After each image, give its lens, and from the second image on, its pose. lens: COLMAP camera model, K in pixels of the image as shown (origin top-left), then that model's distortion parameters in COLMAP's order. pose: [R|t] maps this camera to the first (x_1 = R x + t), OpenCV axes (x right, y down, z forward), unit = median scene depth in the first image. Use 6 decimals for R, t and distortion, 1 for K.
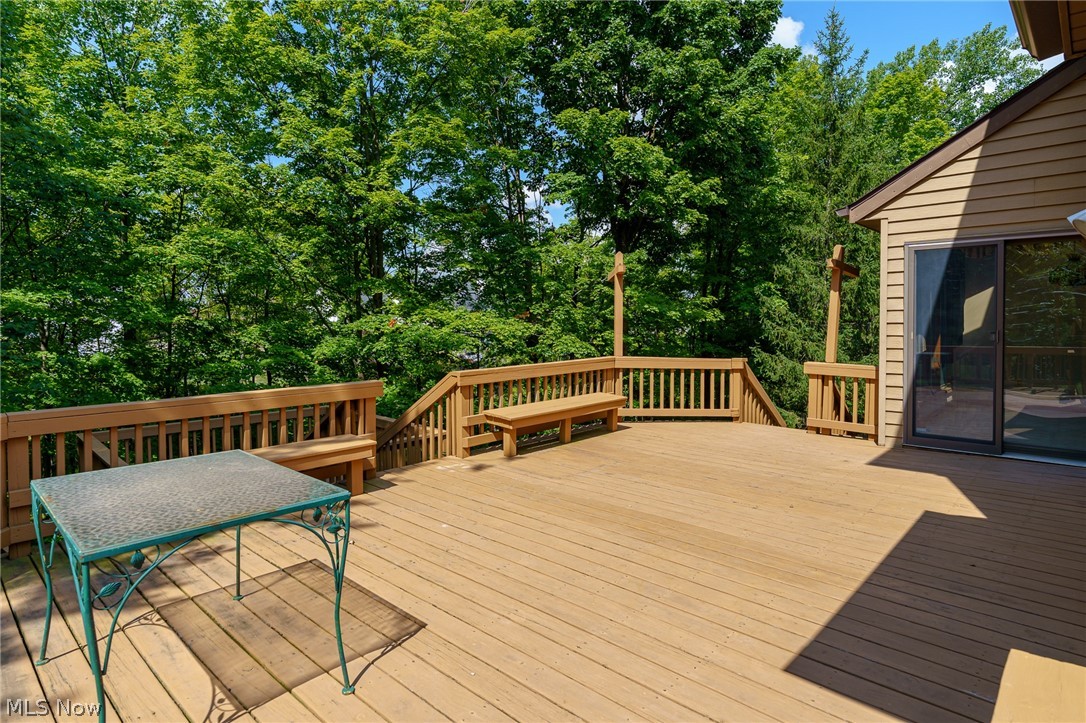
lens RADIAL K [[591.7, 0, 562.9], [0, 591.7, 330.7], [0, 0, 1]] dist [0.000877, 0.000144]
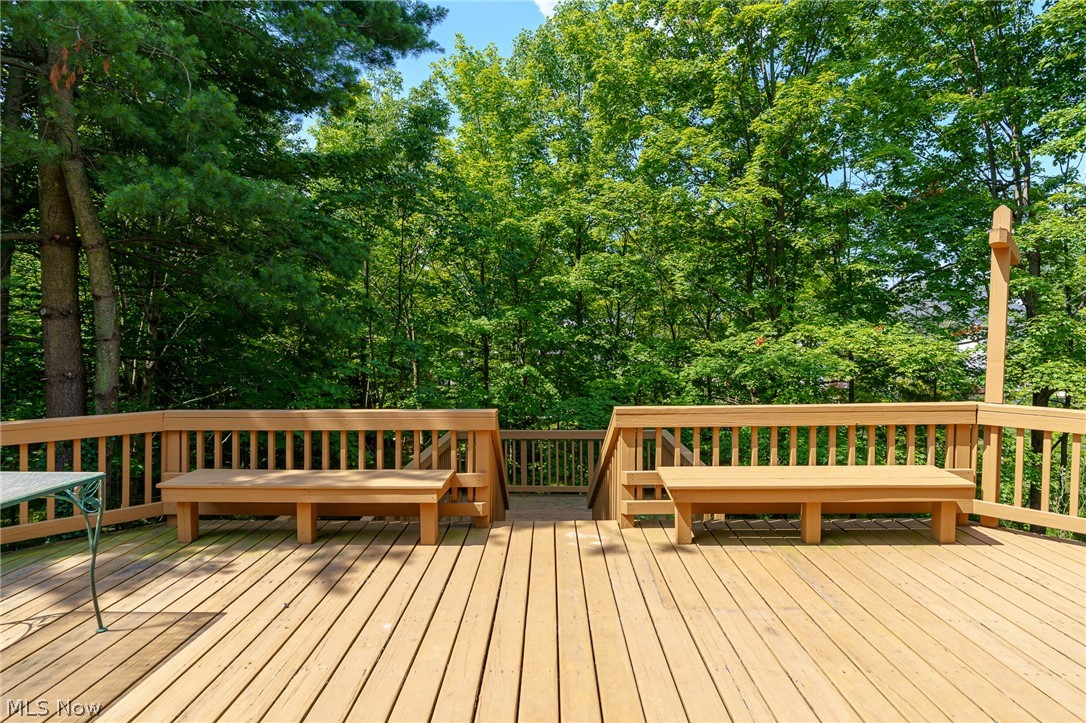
lens RADIAL K [[577.5, 0, 543.0], [0, 577.5, 361.5], [0, 0, 1]] dist [-0.005087, -0.000509]
pose [[0.654188, 0.024154, -0.755946, 0.358244], [-0.013152, 0.999702, 0.020561, 0.000690], [0.756217, -0.003508, 0.654311, 0.578804]]
